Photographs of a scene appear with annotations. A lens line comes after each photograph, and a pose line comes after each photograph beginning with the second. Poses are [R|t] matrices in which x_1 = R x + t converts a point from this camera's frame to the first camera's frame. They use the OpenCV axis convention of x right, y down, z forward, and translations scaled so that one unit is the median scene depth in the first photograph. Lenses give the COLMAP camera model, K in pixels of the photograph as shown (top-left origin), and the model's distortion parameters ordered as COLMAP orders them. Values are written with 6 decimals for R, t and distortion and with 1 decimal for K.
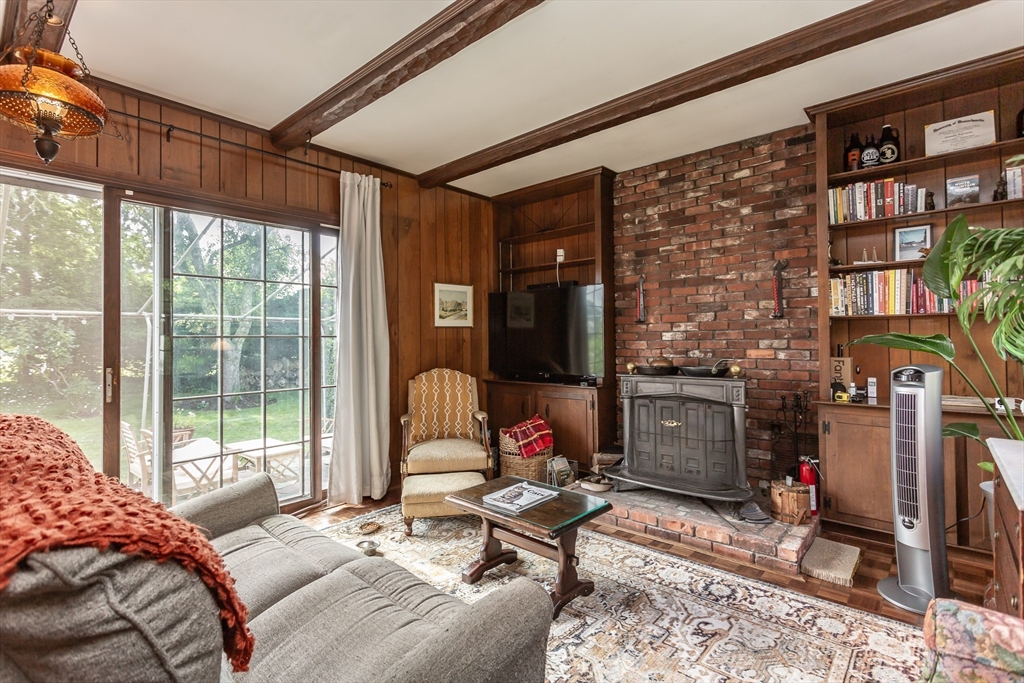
lens RADIAL K [[477.1, 0, 511.8], [0, 477.1, 335.0], [0, 0, 1]] dist [0.005653, 0.000537]
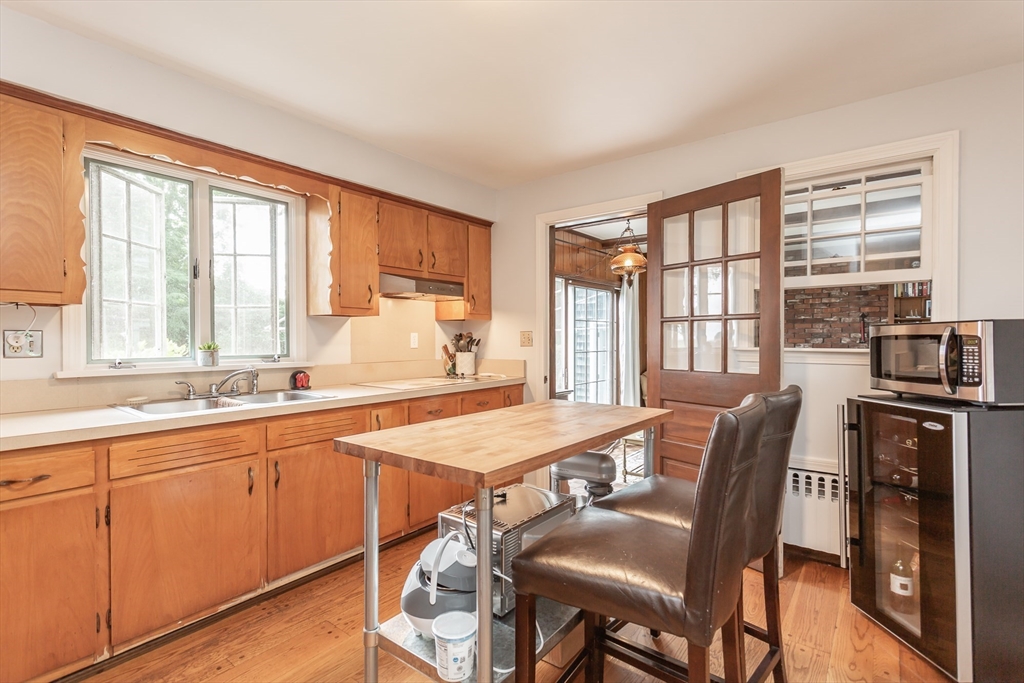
lens RADIAL K [[477.1, 0, 511.8], [0, 477.1, 342.3], [0, 0, 1]] dist [0.005653, 0.000537]
pose [[0.998742, 0.008184, 0.049469, -0.858744], [-0.008993, 0.999829, 0.016150, -0.052689], [-0.049329, -0.016575, 0.998645, -0.765984]]
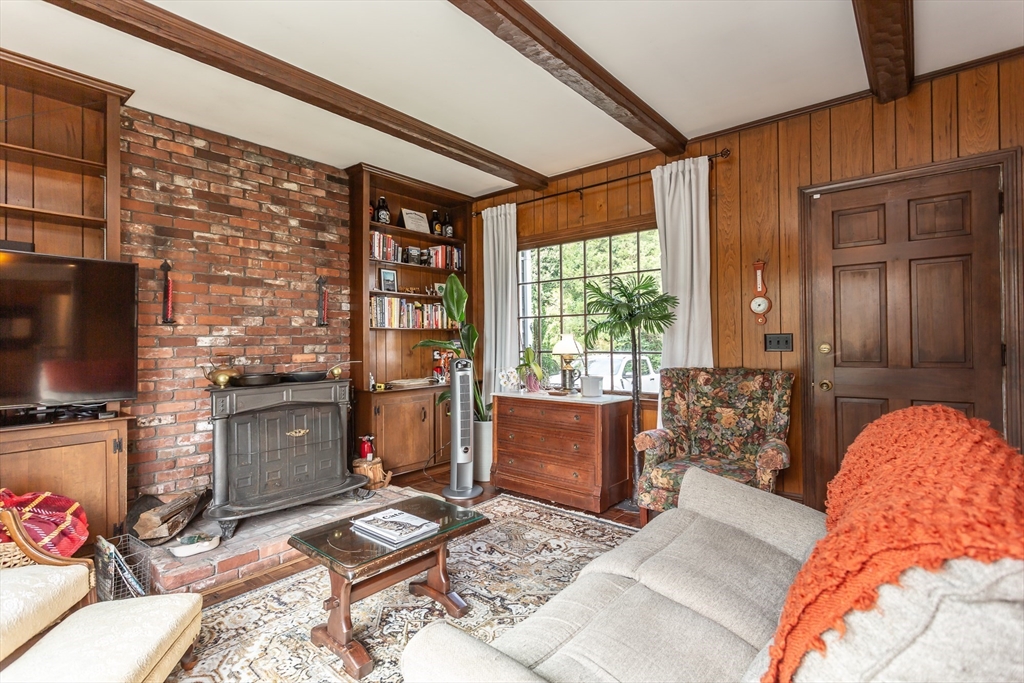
lens RADIAL K [[477.1, 0, 511.7], [0, 477.1, 340.5], [0, 0, 1]] dist [0.005653, 0.000537]
pose [[-0.008617, 0.011161, 0.999901, -0.551081], [-0.000635, 0.999937, -0.011167, 0.010769], [-0.999963, -0.000731, -0.008609, 0.517699]]
